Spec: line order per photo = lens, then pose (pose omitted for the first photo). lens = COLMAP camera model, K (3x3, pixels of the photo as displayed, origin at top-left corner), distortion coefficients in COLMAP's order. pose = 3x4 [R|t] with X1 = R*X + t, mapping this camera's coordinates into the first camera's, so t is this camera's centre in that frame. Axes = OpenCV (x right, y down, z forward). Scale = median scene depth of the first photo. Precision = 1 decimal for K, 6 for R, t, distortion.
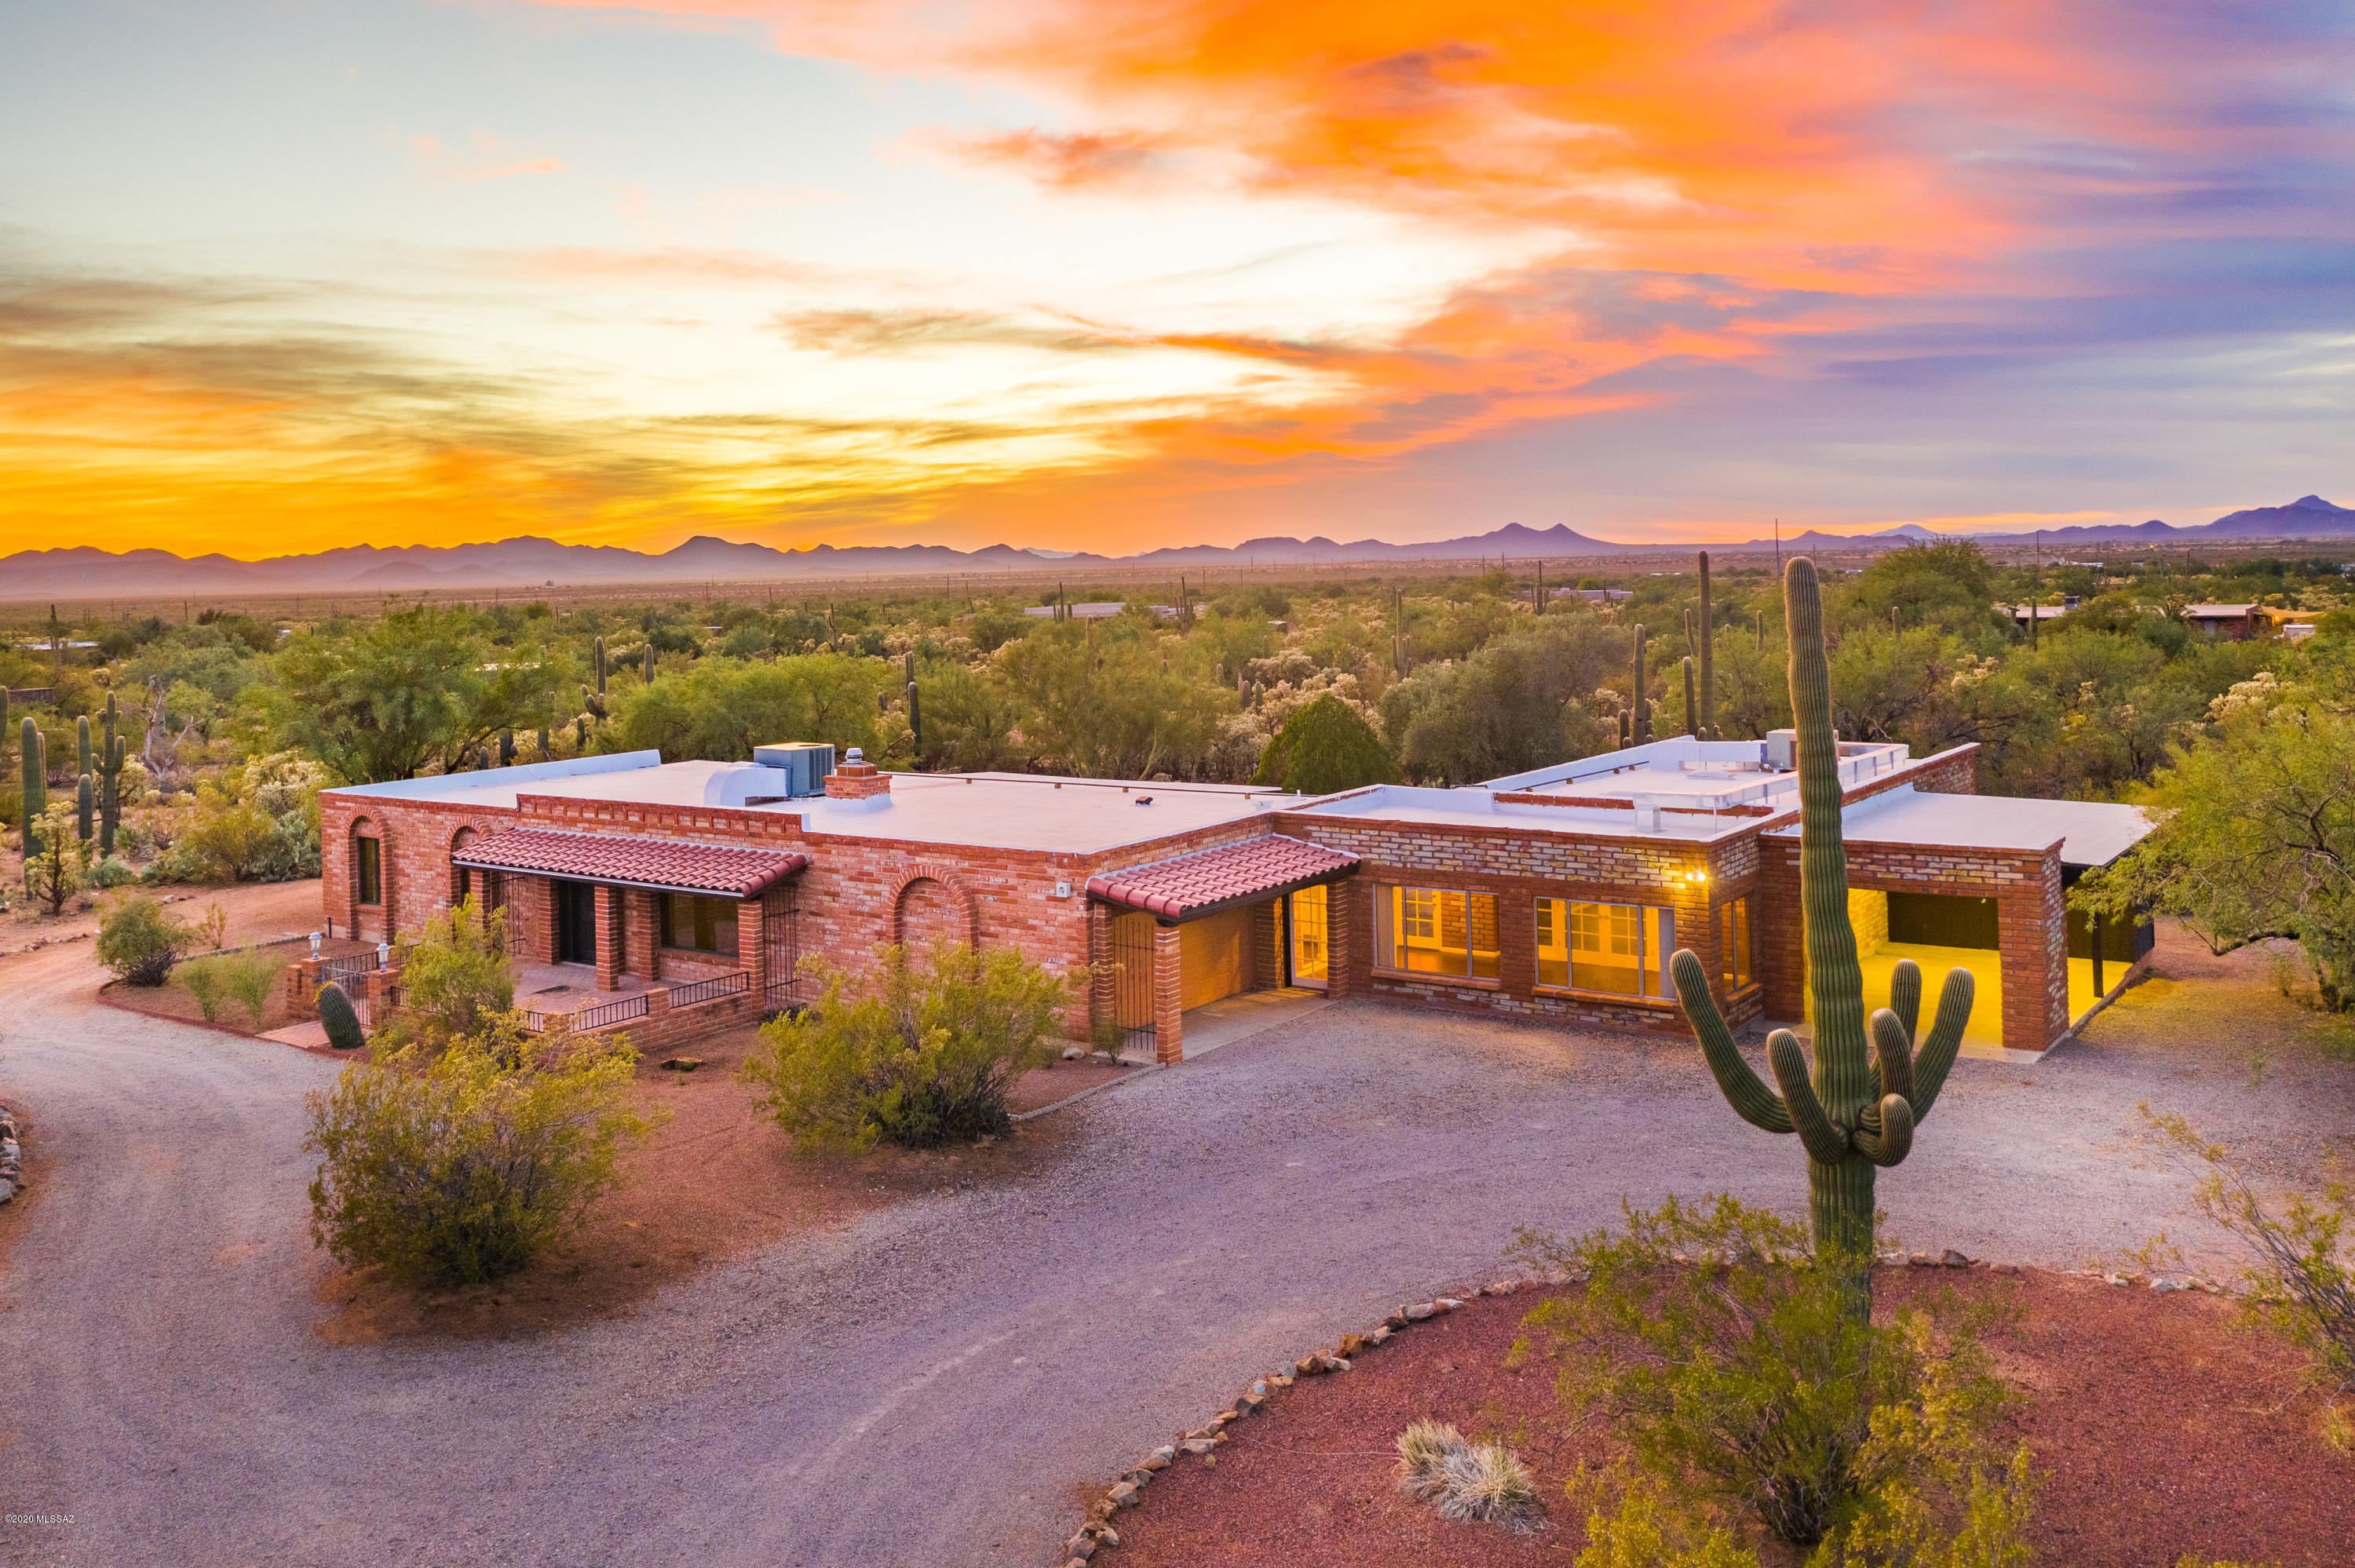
lens RADIAL K [[1945.5, 0, 1177.5], [0, 1945.5, 784.0], [0, 0, 1]] dist [-0.039472, -0.006929]
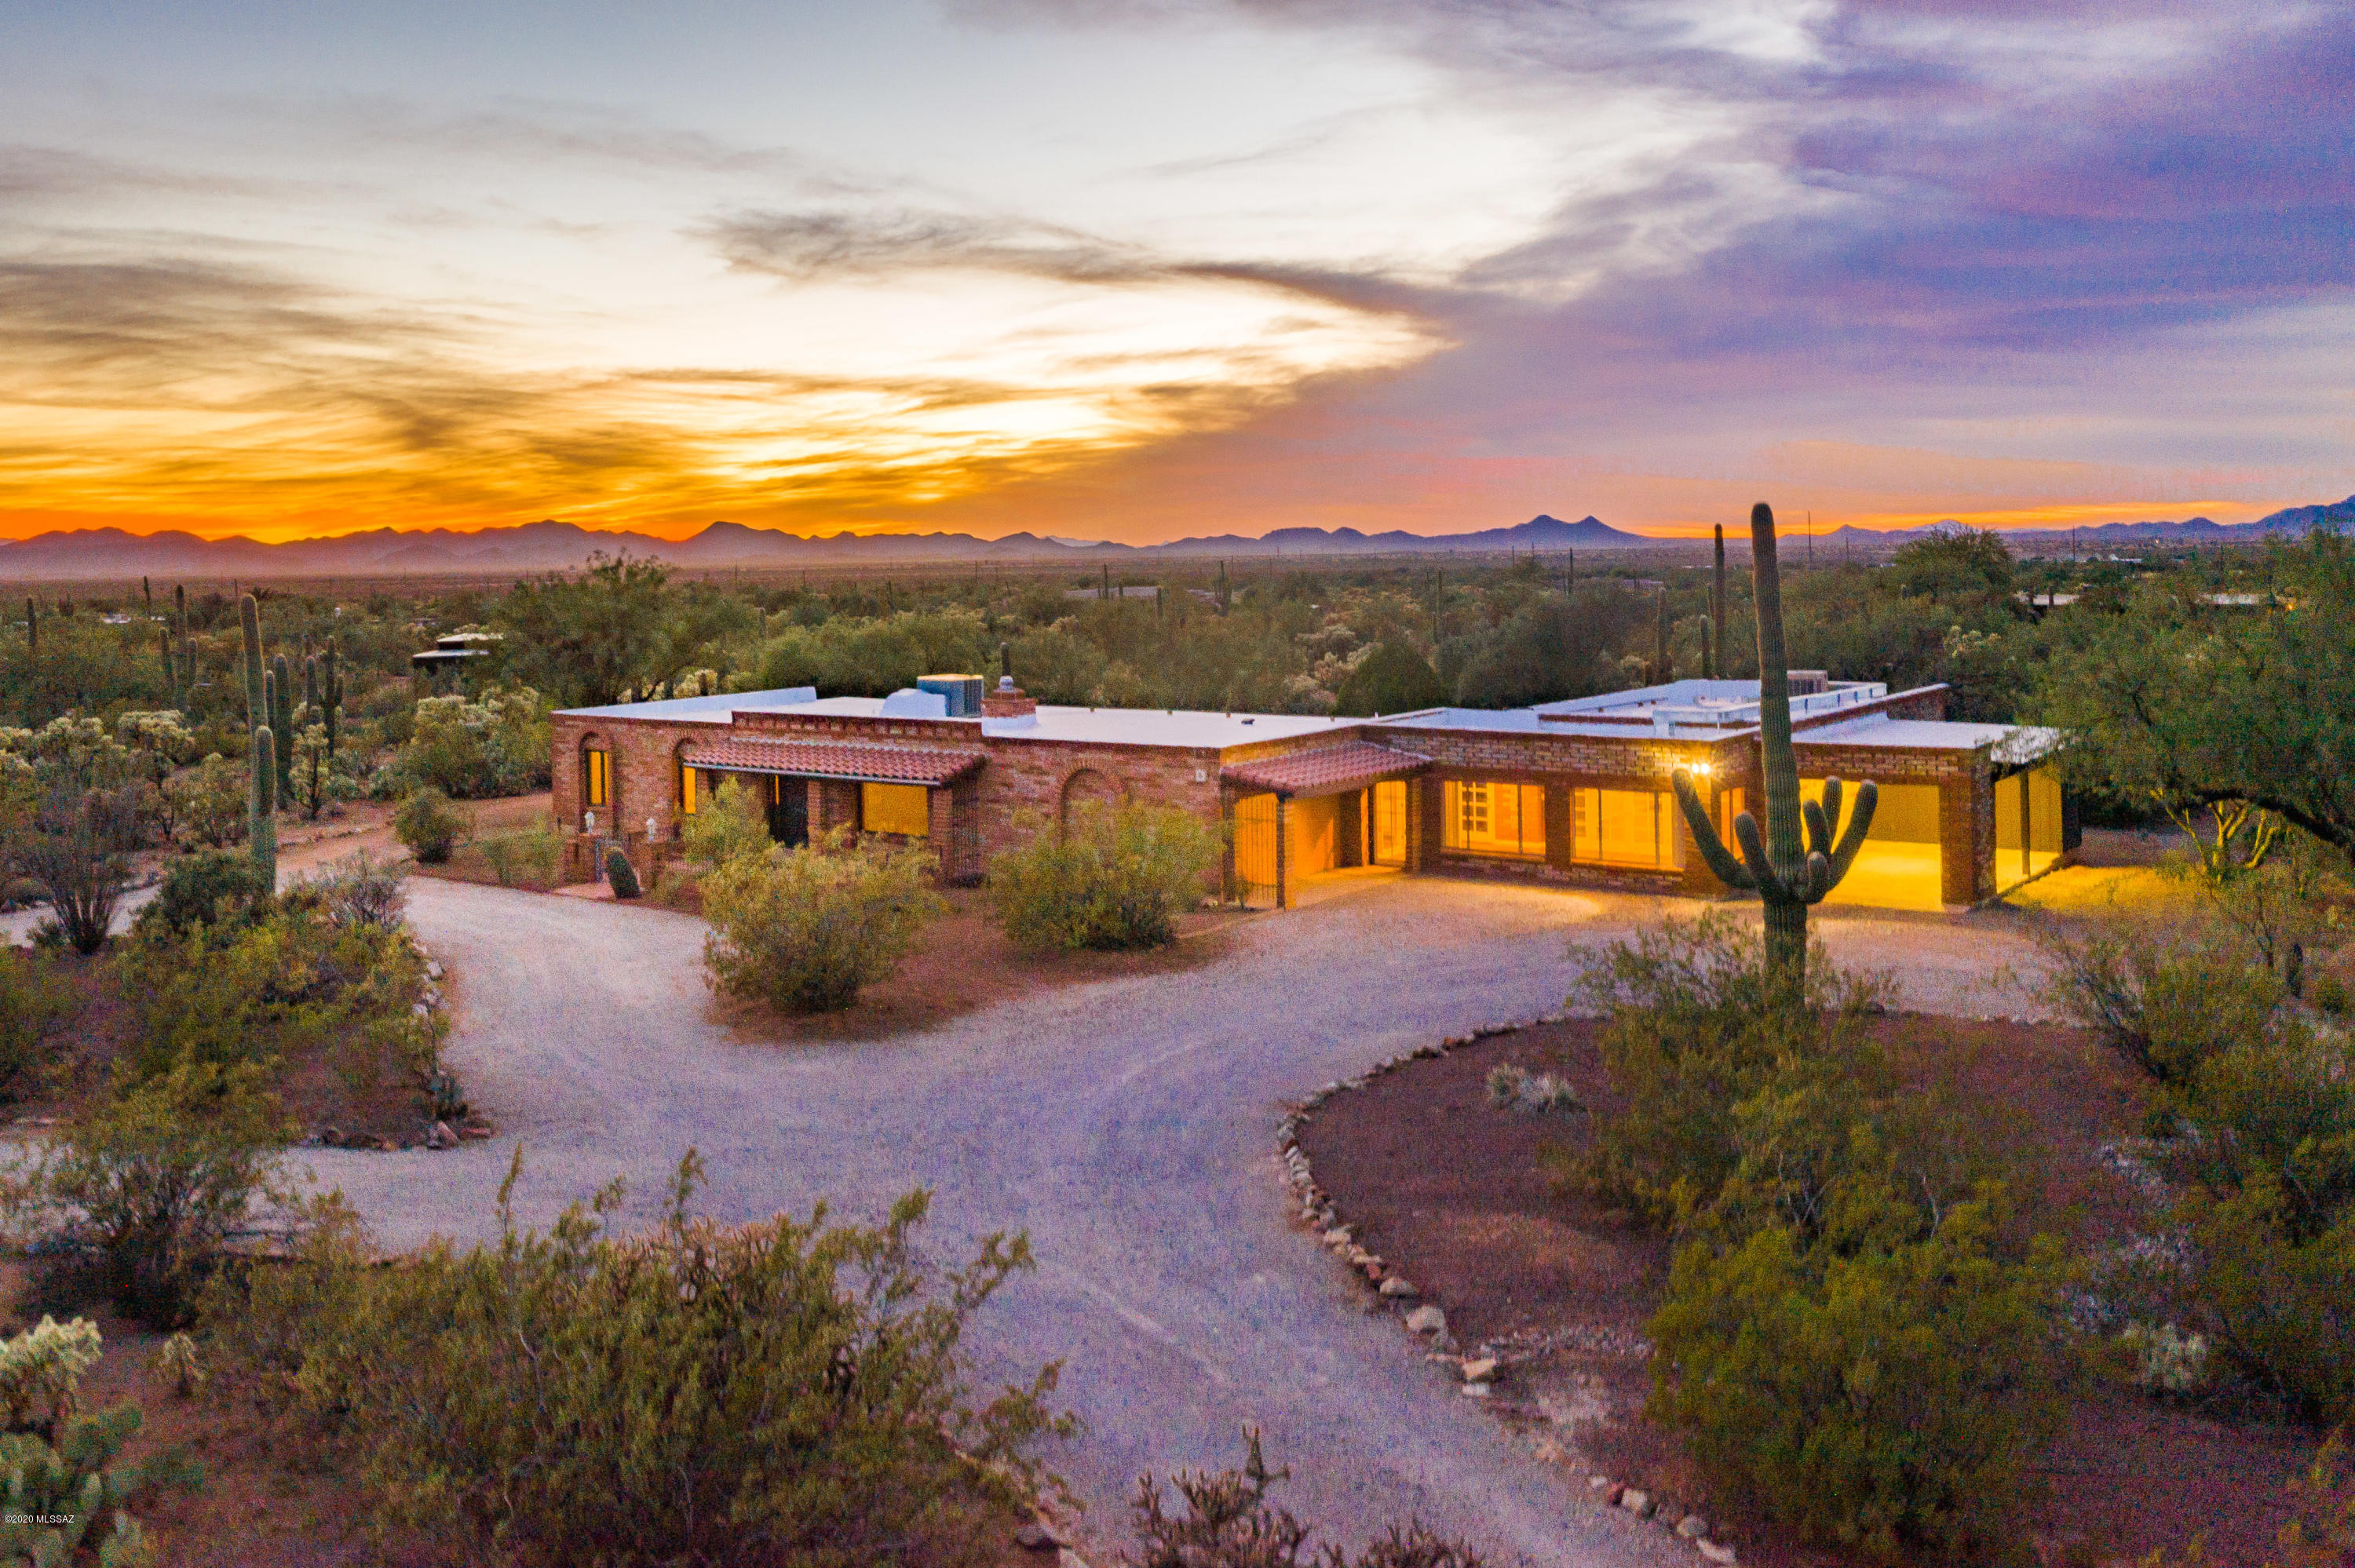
lens RADIAL K [[1987.7, 0, 1143.6], [0, 1987.7, 785.8], [0, 0, 1]] dist [-0.049167, 0.002677]
pose [[0.999608, 0.010646, -0.025881, -0.053713], [-0.010567, 0.999939, 0.003202, 0.049074], [0.025914, -0.002928, 0.999660, -0.257077]]
